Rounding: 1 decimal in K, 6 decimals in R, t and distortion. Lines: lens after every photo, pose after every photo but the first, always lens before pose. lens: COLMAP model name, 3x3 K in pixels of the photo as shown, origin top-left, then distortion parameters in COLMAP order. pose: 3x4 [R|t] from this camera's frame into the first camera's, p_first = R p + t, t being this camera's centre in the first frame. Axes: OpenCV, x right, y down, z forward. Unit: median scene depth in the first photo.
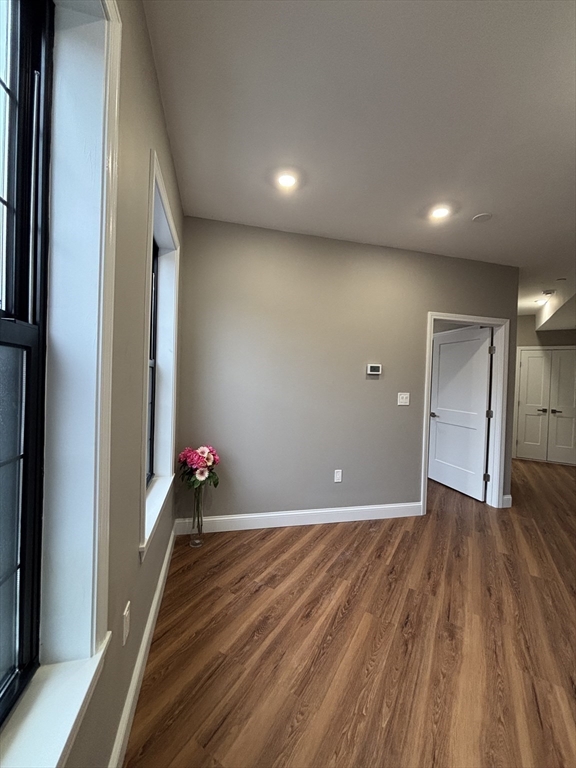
lens RADIAL K [[308.4, 0, 289.9], [0, 308.4, 382.0], [0, 0, 1]] dist [-0.002196, 0.000480]
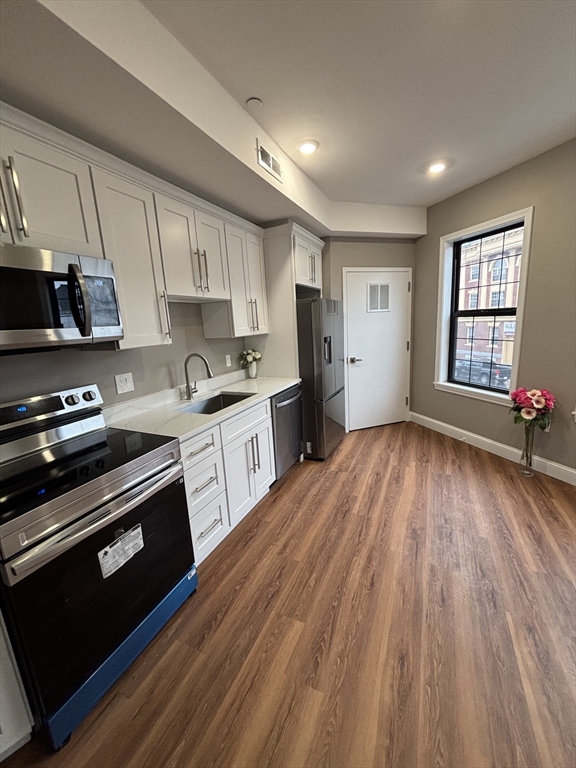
lens RADIAL K [[308.4, 0, 289.3], [0, 308.4, 382.3], [0, 0, 1]] dist [-0.002196, 0.000480]
pose [[-0.993952, 0.043375, -0.100888, 1.008041], [0.022691, 0.979984, 0.197780, -0.043486], [0.107447, 0.194294, -0.975041, 1.826873]]
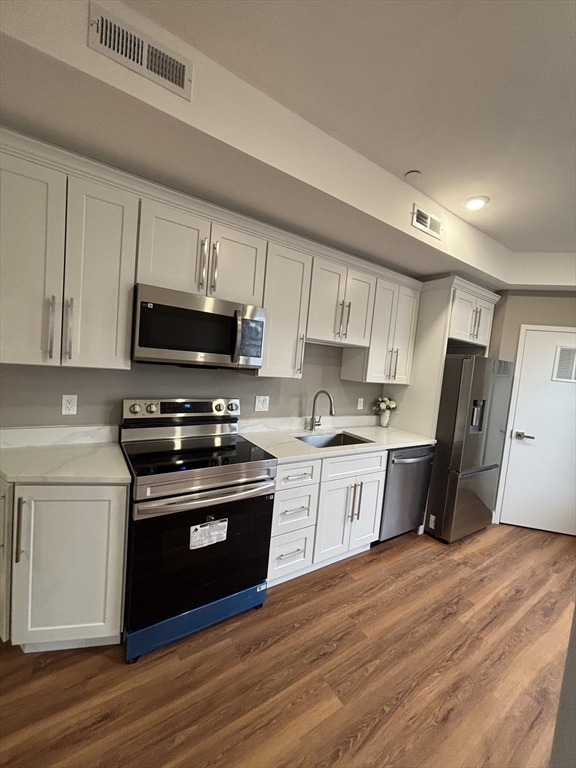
lens RADIAL K [[308.4, 0, 289.2], [0, 308.4, 381.6], [0, 0, 1]] dist [-0.002196, 0.000480]
pose [[-0.898238, -0.139821, 0.416677, 0.833880], [-0.113389, 0.989676, 0.087661, -0.061273], [-0.424632, 0.031494, -0.904818, 1.848954]]
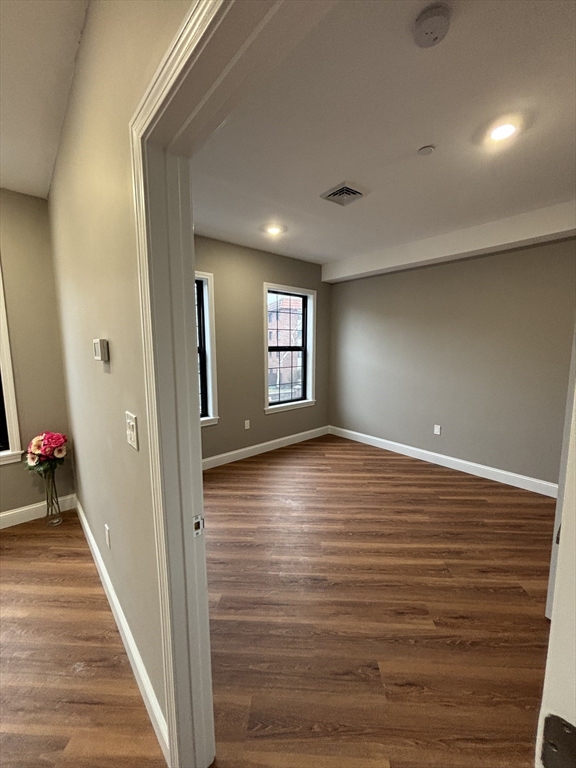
lens RADIAL K [[308.4, 0, 289.9], [0, 308.4, 381.9], [0, 0, 1]] dist [-0.002196, 0.000480]
pose [[0.463399, 0.072706, -0.883162, 1.269611], [0.011067, 0.996076, 0.087808, -0.051234], [0.886081, -0.050464, 0.460776, 1.649046]]
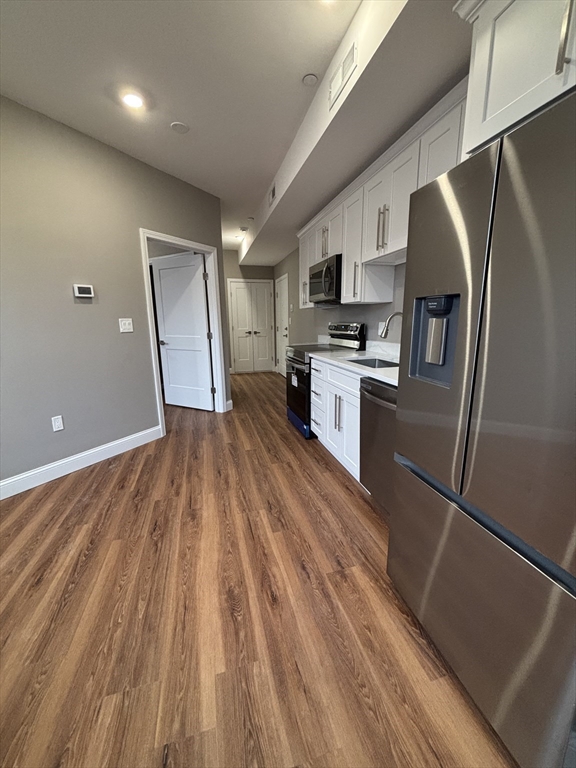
lens RADIAL K [[308.4, 0, 289.9], [0, 308.4, 382.1], [0, 0, 1]] dist [-0.002196, 0.000480]
pose [[0.686926, -0.188294, 0.701910, 0.039755], [0.042379, 0.974586, 0.219967, 0.062867], [-0.725490, -0.121355, 0.677449, -0.007840]]
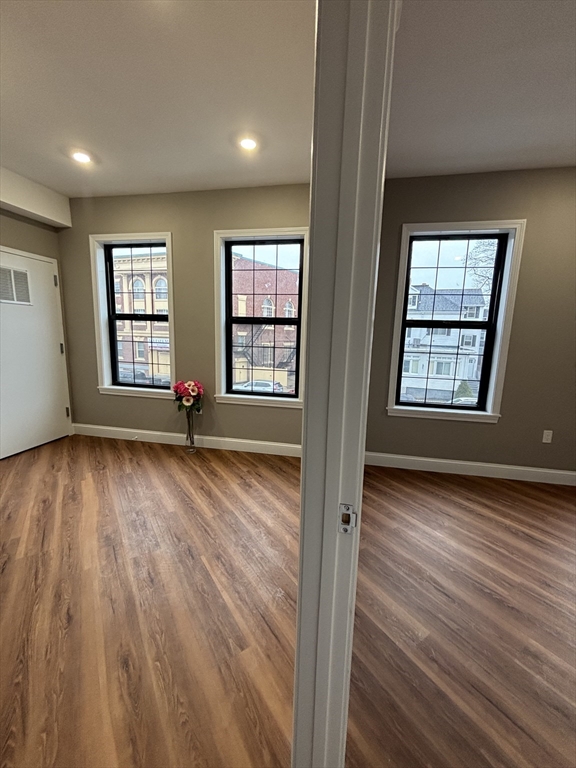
lens RADIAL K [[308.4, 0, 289.4], [0, 308.4, 382.3], [0, 0, 1]] dist [-0.002196, 0.000480]
pose [[-0.418297, 0.104087, -0.902327, 1.089356], [-0.048853, 0.989396, 0.136778, 0.031573], [0.906996, 0.101295, -0.408777, 1.810860]]
